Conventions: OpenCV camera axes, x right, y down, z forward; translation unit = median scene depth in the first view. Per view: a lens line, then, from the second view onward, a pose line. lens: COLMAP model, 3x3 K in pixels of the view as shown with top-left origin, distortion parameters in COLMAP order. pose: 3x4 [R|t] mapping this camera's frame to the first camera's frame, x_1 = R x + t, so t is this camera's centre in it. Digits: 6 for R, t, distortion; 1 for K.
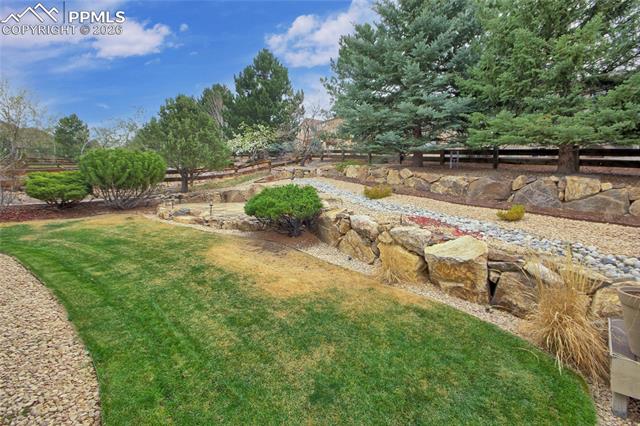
lens RADIAL K [[288.0, 0, 317.9], [0, 288.0, 166.2], [0, 0, 1]] dist [0.002267, -0.000009]
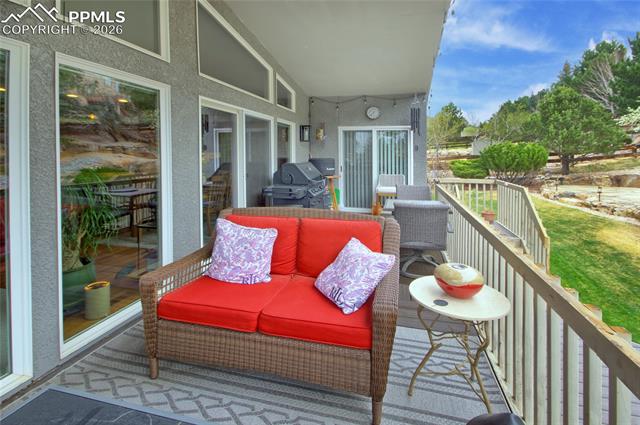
lens RADIAL K [[288.0, 0, 317.9], [0, 288.0, 165.7], [0, 0, 1]] dist [0.002267, -0.000009]
pose [[0.436512, 0.011260, -0.899628, 0.135065], [0.085330, 0.994896, 0.053855, -0.103388], [0.895643, -0.100273, 0.433323, -0.387068]]
